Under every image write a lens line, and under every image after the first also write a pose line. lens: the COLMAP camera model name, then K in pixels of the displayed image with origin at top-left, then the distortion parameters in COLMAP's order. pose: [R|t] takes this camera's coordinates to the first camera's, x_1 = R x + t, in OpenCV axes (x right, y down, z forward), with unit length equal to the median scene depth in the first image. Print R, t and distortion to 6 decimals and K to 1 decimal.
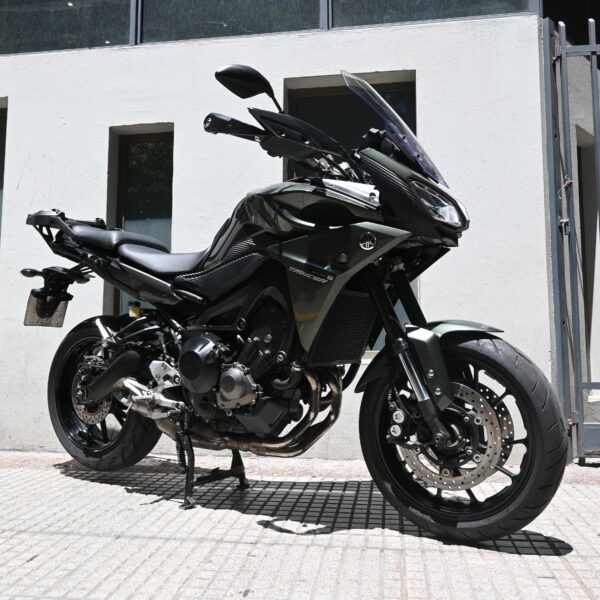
lens RADIAL K [[600.8, 0, 301.8], [0, 600.8, 296.8], [0, 0, 1]] dist [0.007865, -0.013510]
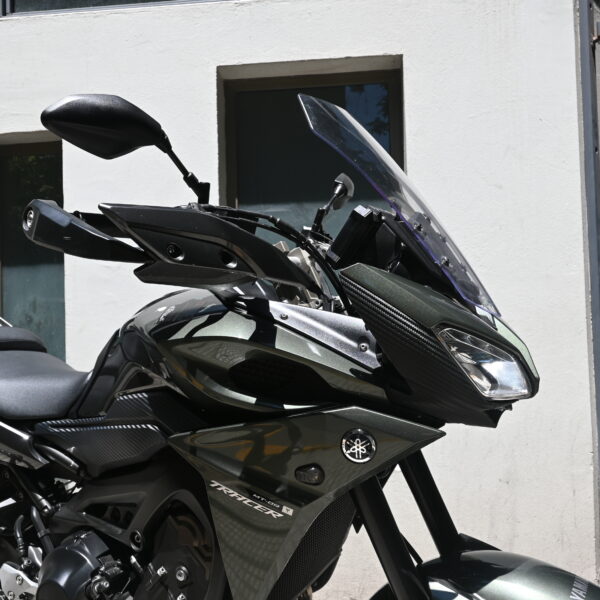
lens RADIAL K [[600.8, 0, 301.8], [0, 600.8, 296.8], [0, 0, 1]] dist [0.007865, -0.013510]
pose [[0.997636, -0.029531, 0.062049, 0.028240], [0.025017, 0.997069, 0.072301, -0.222341], [-0.064002, -0.070578, 0.995451, 0.427386]]
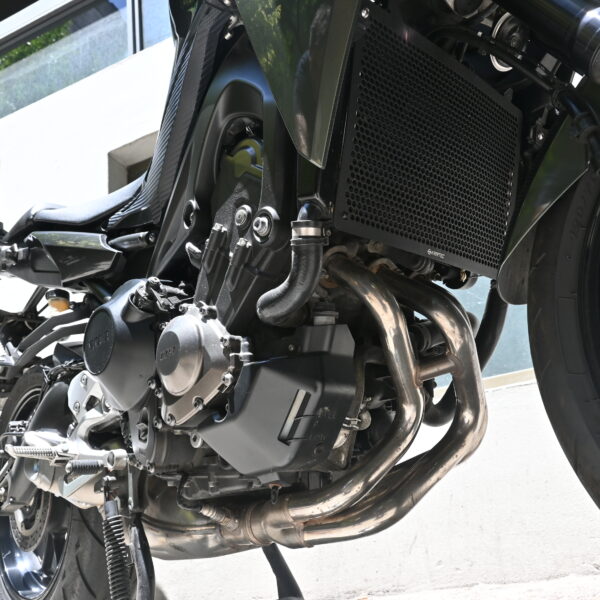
lens RADIAL K [[600.8, 0, 301.8], [0, 600.8, 296.8], [0, 0, 1]] dist [0.007865, -0.013510]
pose [[0.956001, -0.215461, -0.199097, 0.045808], [0.156542, 0.948633, -0.274936, 0.226210], [0.248108, 0.231672, 0.940622, 0.627542]]
